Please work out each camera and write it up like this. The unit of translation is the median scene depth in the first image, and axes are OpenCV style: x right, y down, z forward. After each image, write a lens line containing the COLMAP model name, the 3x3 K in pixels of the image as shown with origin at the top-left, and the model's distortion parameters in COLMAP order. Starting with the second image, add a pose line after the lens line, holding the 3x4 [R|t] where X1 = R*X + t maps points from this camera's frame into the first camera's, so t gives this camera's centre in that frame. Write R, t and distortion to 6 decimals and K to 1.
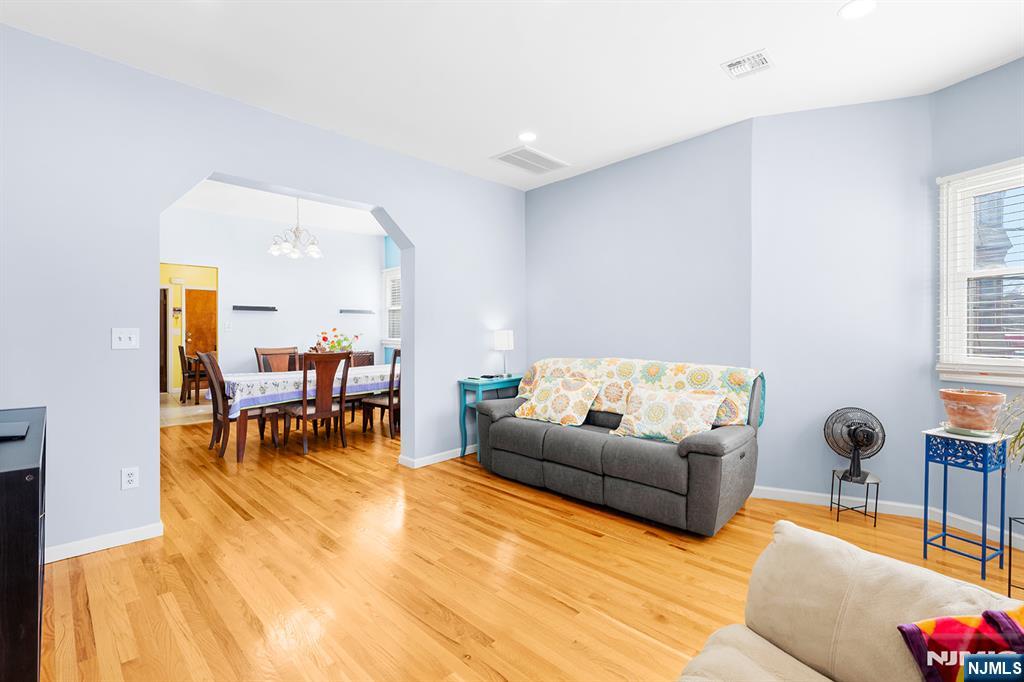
lens RADIAL K [[461.4, 0, 513.9], [0, 461.4, 335.3], [0, 0, 1]] dist [-0.006296, -0.001497]
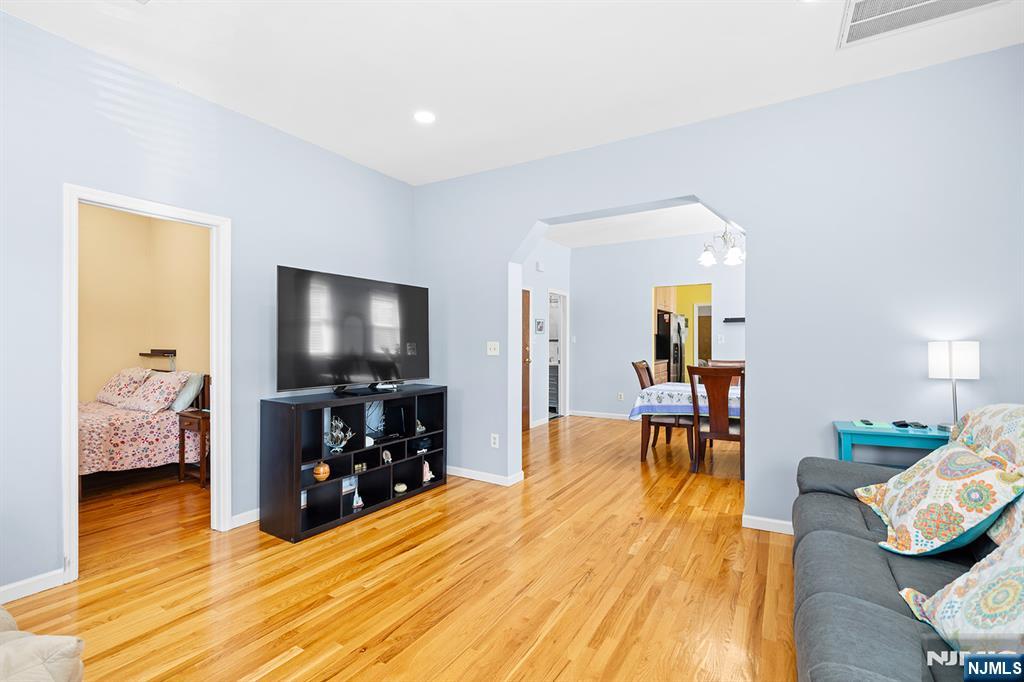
lens RADIAL K [[461.4, 0, 510.7], [0, 461.4, 343.8], [0, 0, 1]] dist [-0.006296, -0.001497]
pose [[0.218088, -0.000402, -0.975929, 0.462262], [-0.004671, 0.999988, -0.001456, -0.005228], [0.975918, 0.004876, 0.218084, 0.499501]]
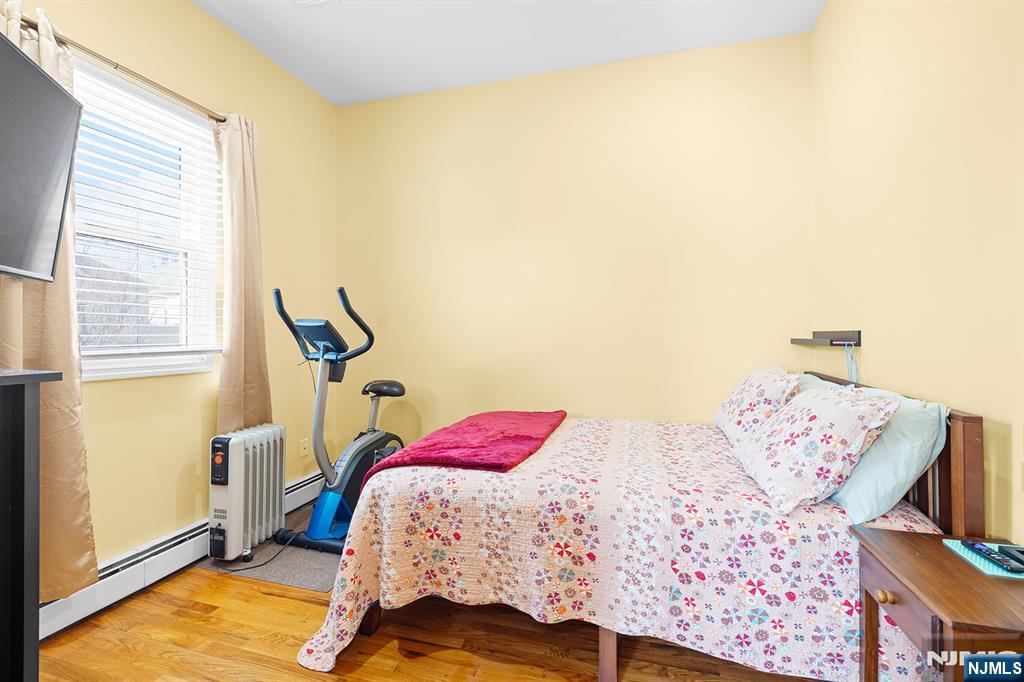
lens RADIAL K [[461.4, 0, 506.6], [0, 461.4, 326.9], [0, 0, 1]] dist [-0.006296, -0.001497]
pose [[-0.890940, -0.005965, -0.454082, -0.355323], [-0.000827, 0.999933, -0.011513, 0.015113], [0.454120, -0.009882, -0.890886, 0.168050]]
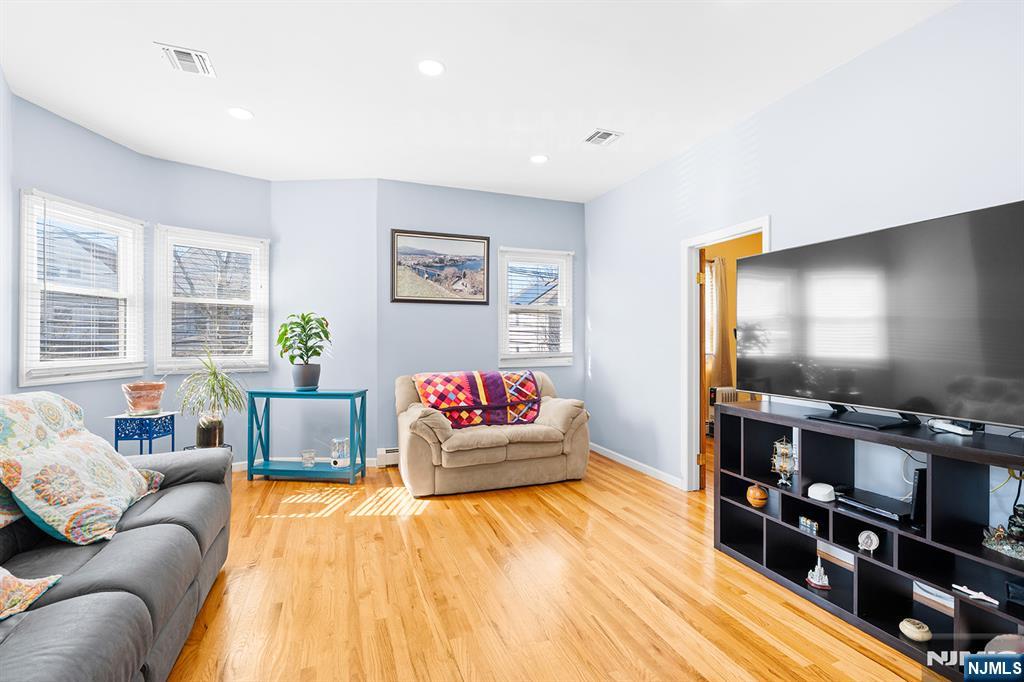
lens RADIAL K [[461.4, 0, 513.3], [0, 461.4, 342.7], [0, 0, 1]] dist [-0.006296, -0.001497]
pose [[-0.901665, -0.006238, 0.432391, -0.359402], [-0.003171, 0.999964, 0.007814, -0.007893], [-0.432424, 0.005674, -0.901652, 1.100929]]
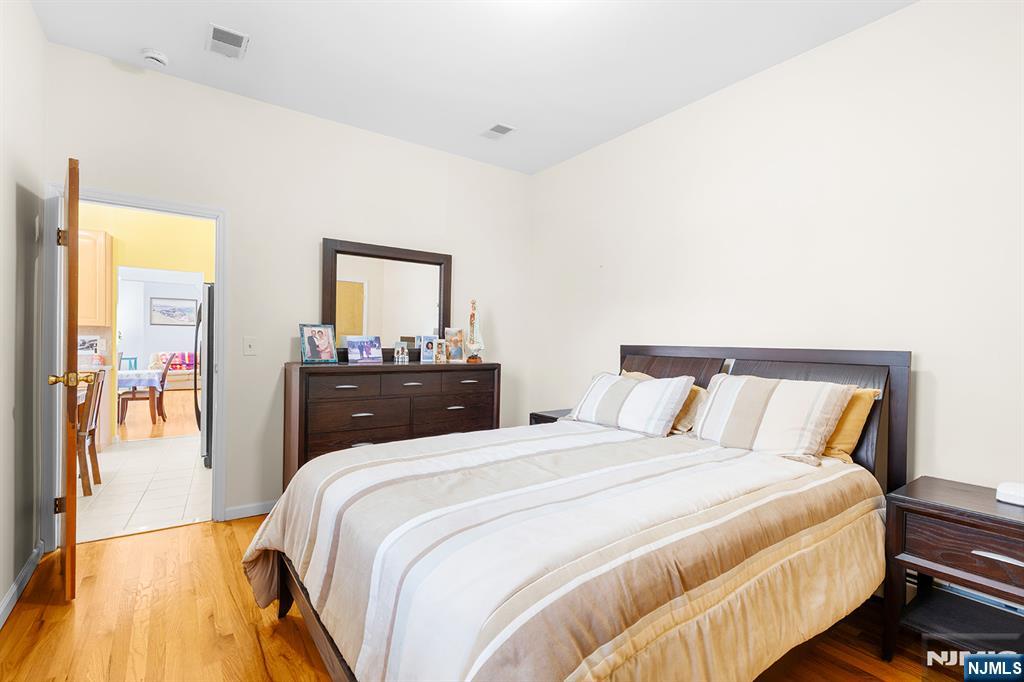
lens RADIAL K [[461.4, 0, 508.8], [0, 461.4, 348.4], [0, 0, 1]] dist [-0.006296, -0.001497]
pose [[-0.984481, -0.015911, 0.174771, -2.461371], [-0.013412, 0.999790, 0.015468, -0.024795], [-0.174980, 0.012884, -0.984488, 2.772116]]
